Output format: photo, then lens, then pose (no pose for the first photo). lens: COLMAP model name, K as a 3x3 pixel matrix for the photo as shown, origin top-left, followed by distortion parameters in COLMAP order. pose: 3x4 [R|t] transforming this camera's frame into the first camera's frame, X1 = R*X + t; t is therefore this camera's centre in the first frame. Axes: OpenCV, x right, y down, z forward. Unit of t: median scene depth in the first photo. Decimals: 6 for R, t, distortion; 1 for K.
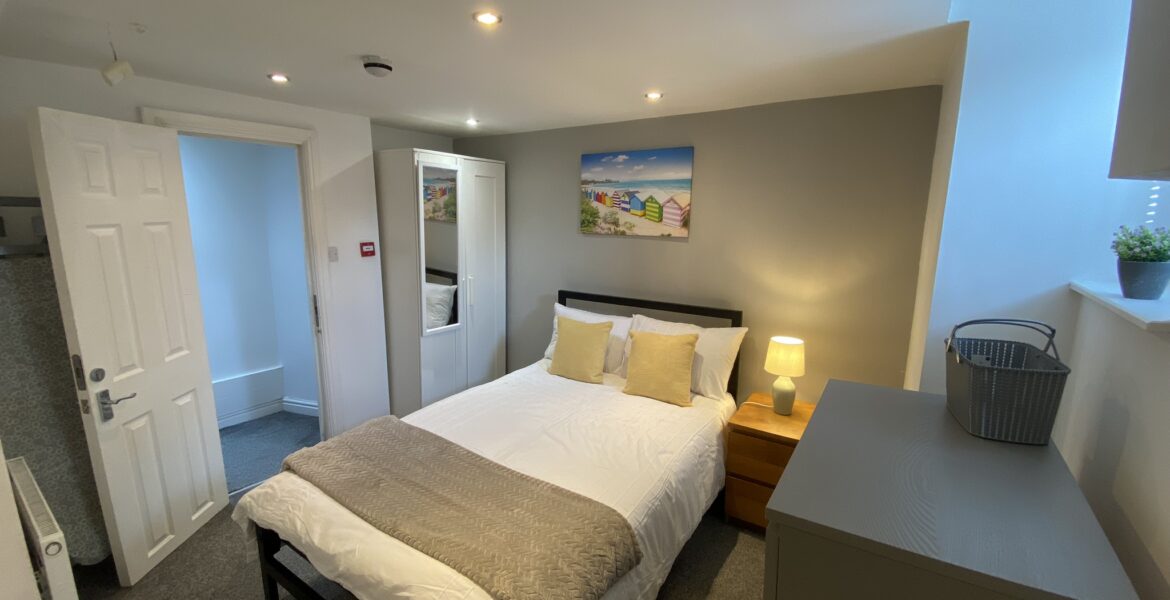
lens RADIAL K [[465.9, 0, 585.0], [0, 465.9, 300.0], [0, 0, 1]] dist [-0.019078, -0.000482]
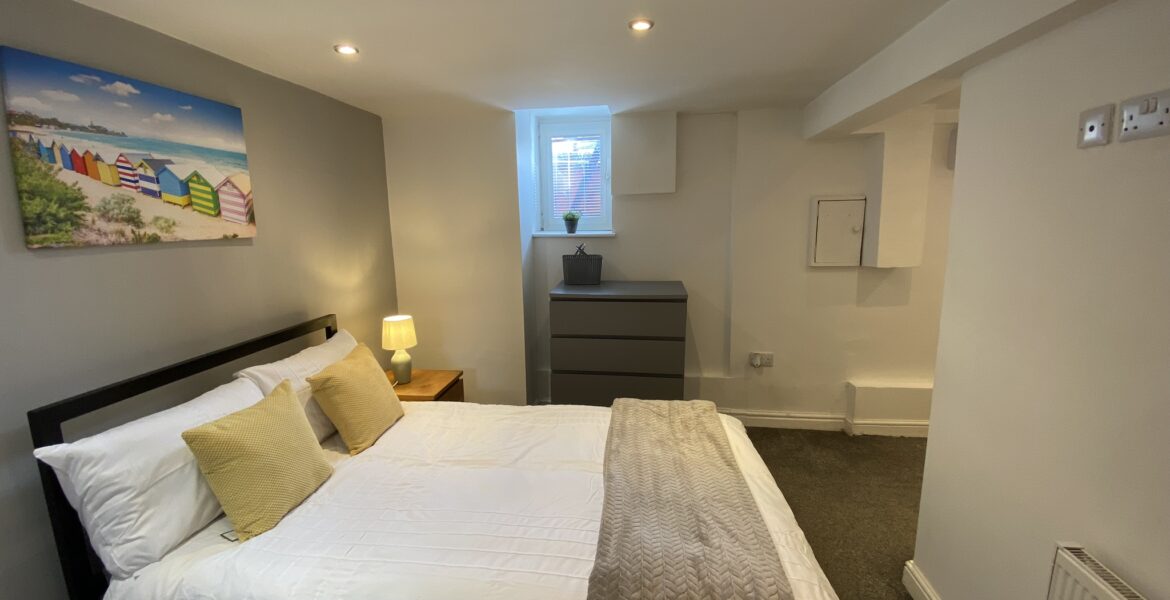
lens RADIAL K [[465.9, 0, 585.0], [0, 465.9, 300.0], [0, 0, 1]] dist [-0.019078, -0.000482]
pose [[-0.434925, -0.147905, 0.888237, -0.582223], [0.190005, 0.949134, 0.251081, -0.116614], [-0.880192, 0.277971, -0.384700, 0.796077]]
